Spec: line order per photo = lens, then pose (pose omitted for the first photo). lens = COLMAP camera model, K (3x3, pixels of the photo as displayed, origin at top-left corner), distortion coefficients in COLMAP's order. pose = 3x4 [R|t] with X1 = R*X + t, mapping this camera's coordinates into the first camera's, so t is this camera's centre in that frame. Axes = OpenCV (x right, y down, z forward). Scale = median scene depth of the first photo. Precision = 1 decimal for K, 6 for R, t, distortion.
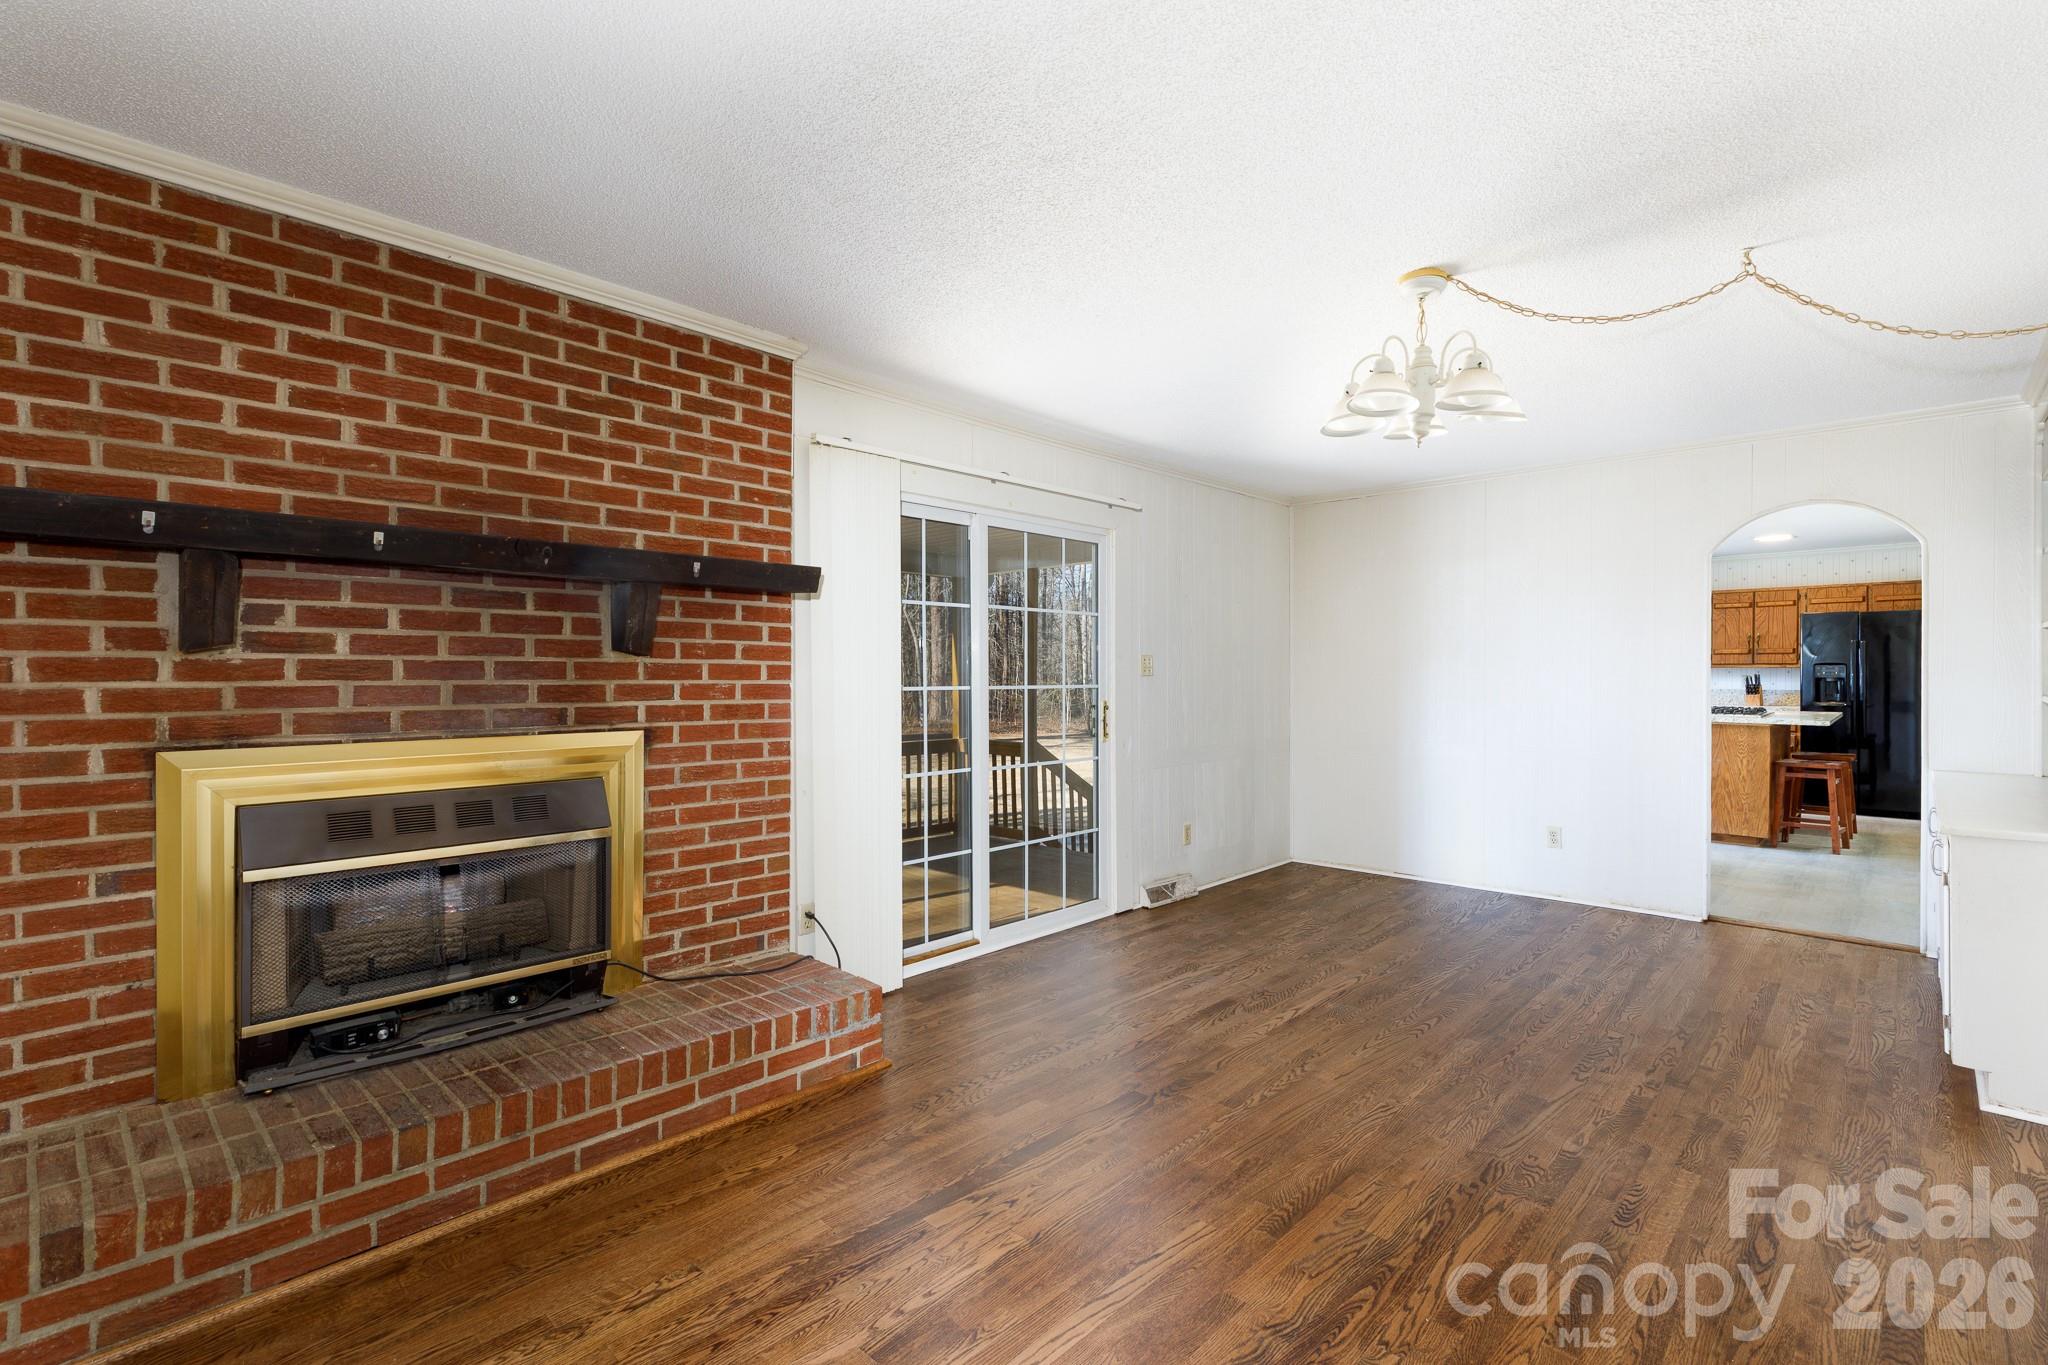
lens RADIAL K [[935.2, 0, 1024.0], [0, 935.2, 682.5], [0, 0, 1]] dist [0.001897, 0.000100]
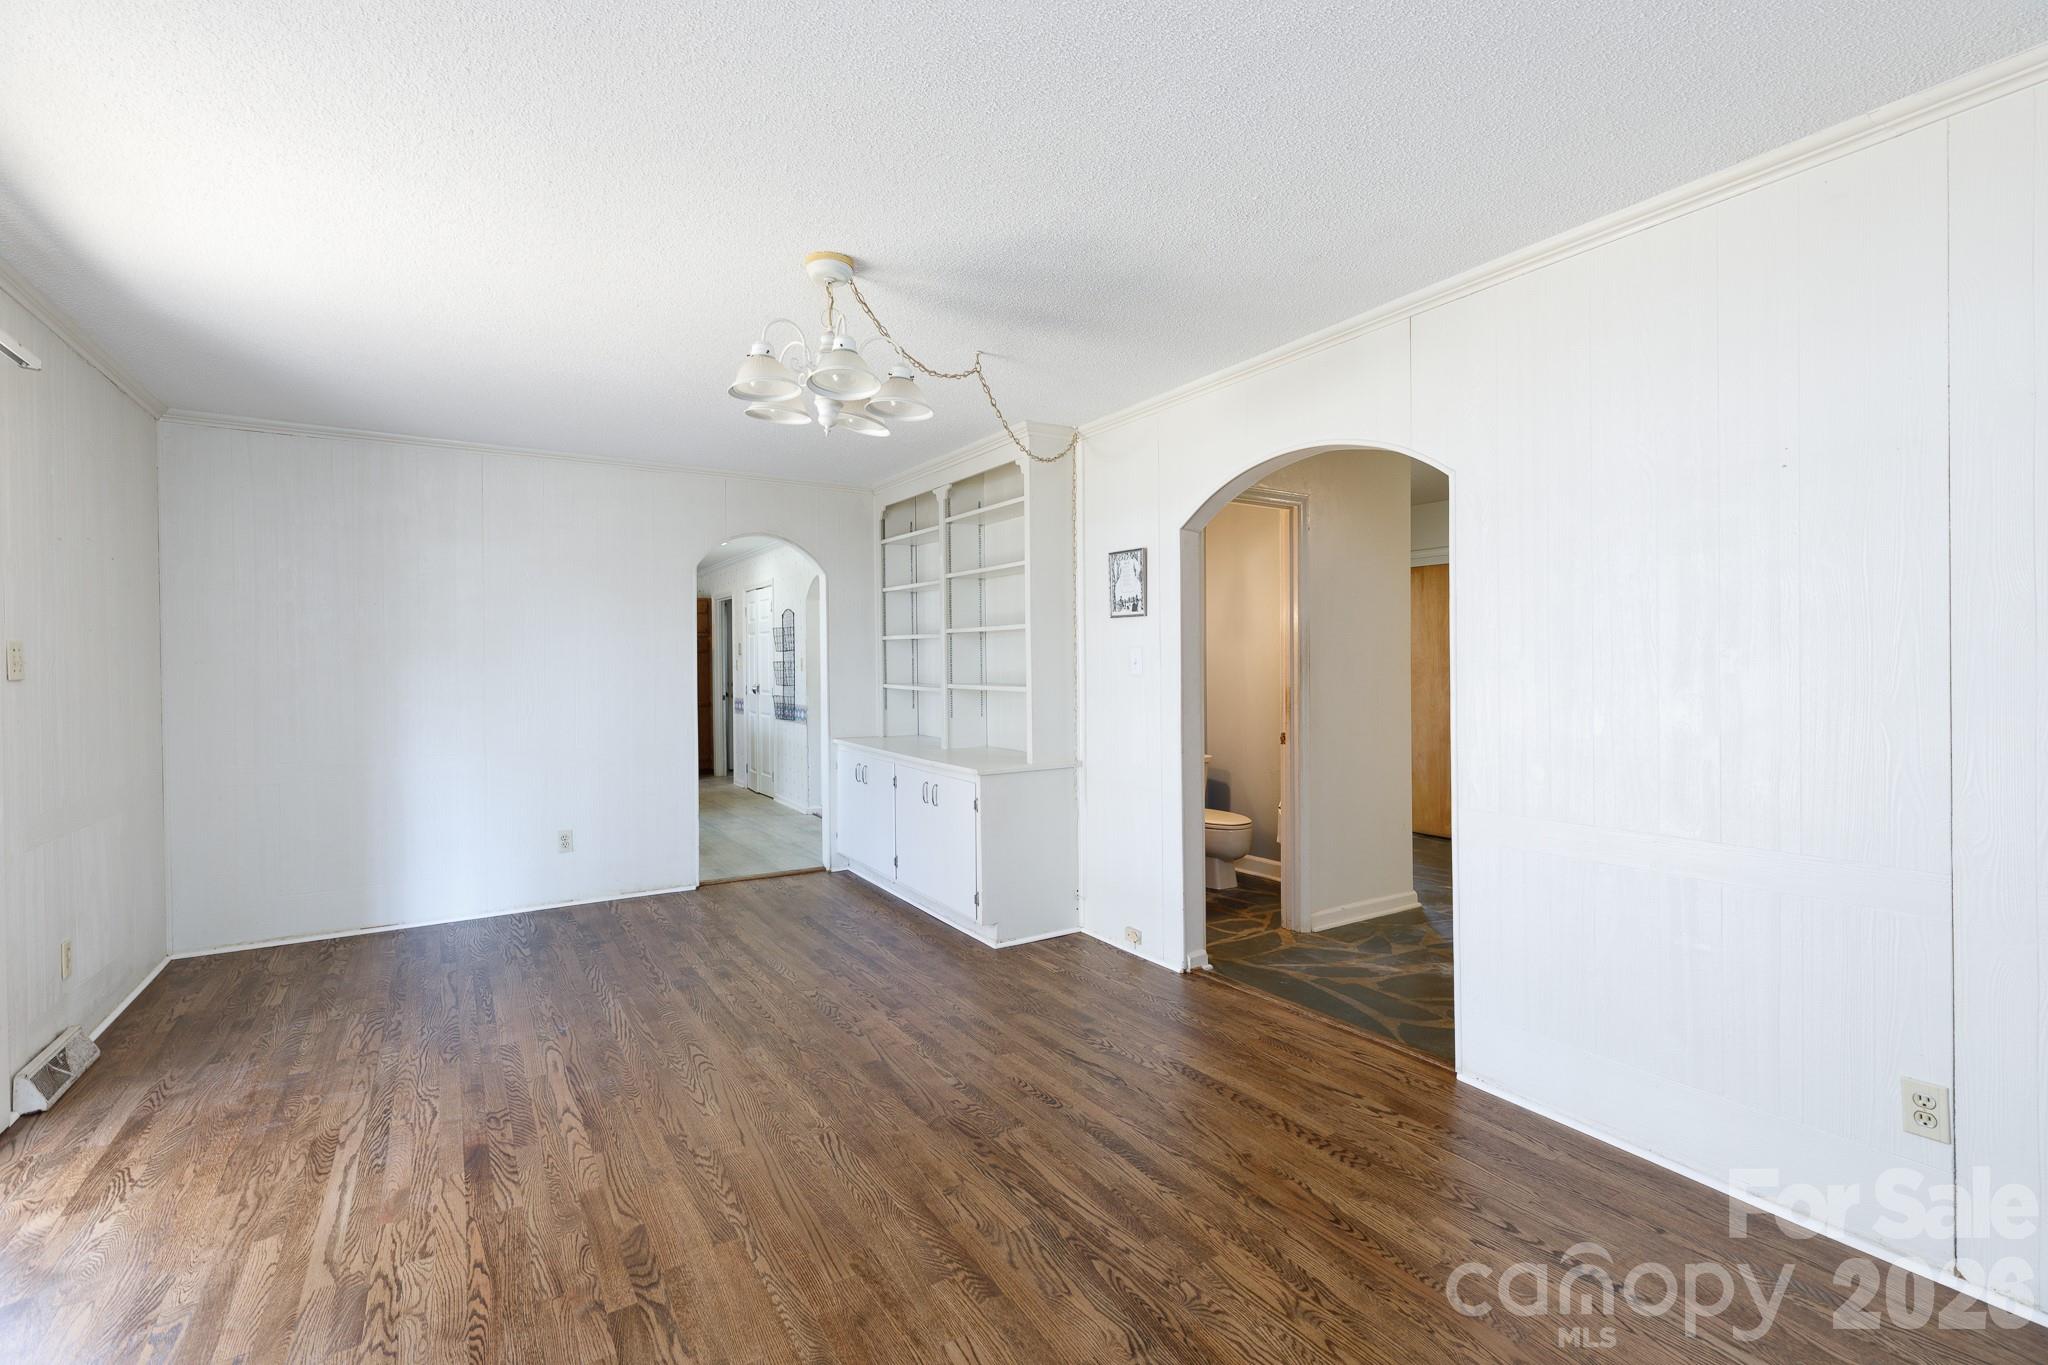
lens RADIAL K [[912.7, 0, 1031.2], [0, 912.7, 668.8], [0, 0, 1]] dist [0.003691, 0.000715]
pose [[0.245205, -0.003421, 0.969465, -0.397041], [0.017216, 0.999851, -0.000826, -0.006911], [-0.969318, 0.016893, 0.245227, 0.512608]]
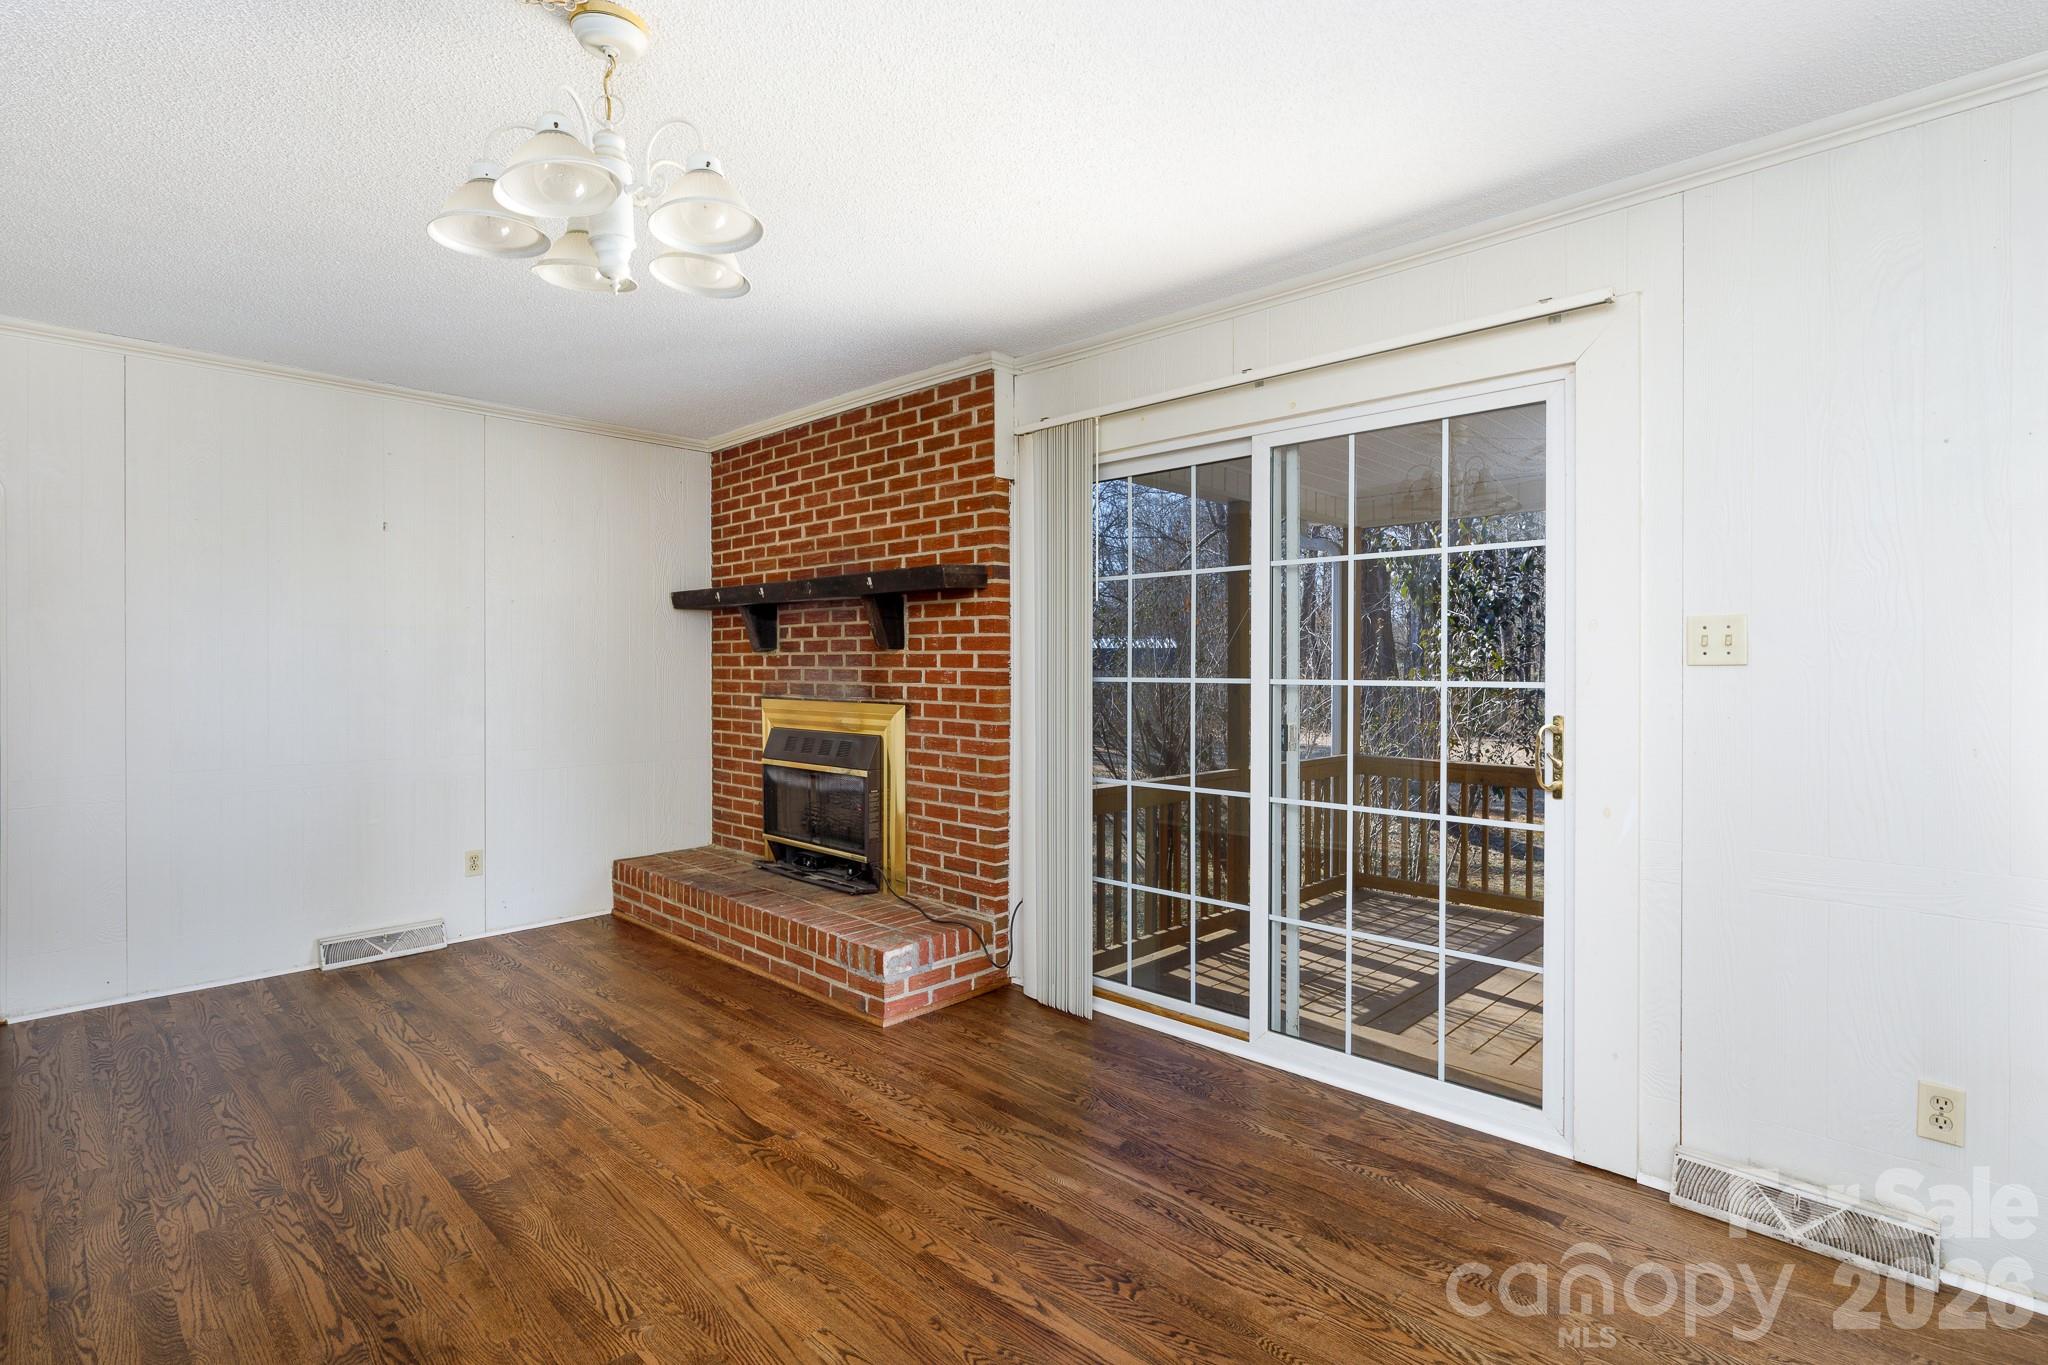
lens RADIAL K [[996.7, 0, 1031.9], [0, 996.7, 670.9], [0, 0, 1]] dist [-0.000895, 0.000673]
pose [[-0.010217, 0.006777, -0.999925, 0.978295], [-0.008706, 0.999939, 0.006866, -0.008331], [0.999910, 0.008775, -0.010157, 1.160948]]
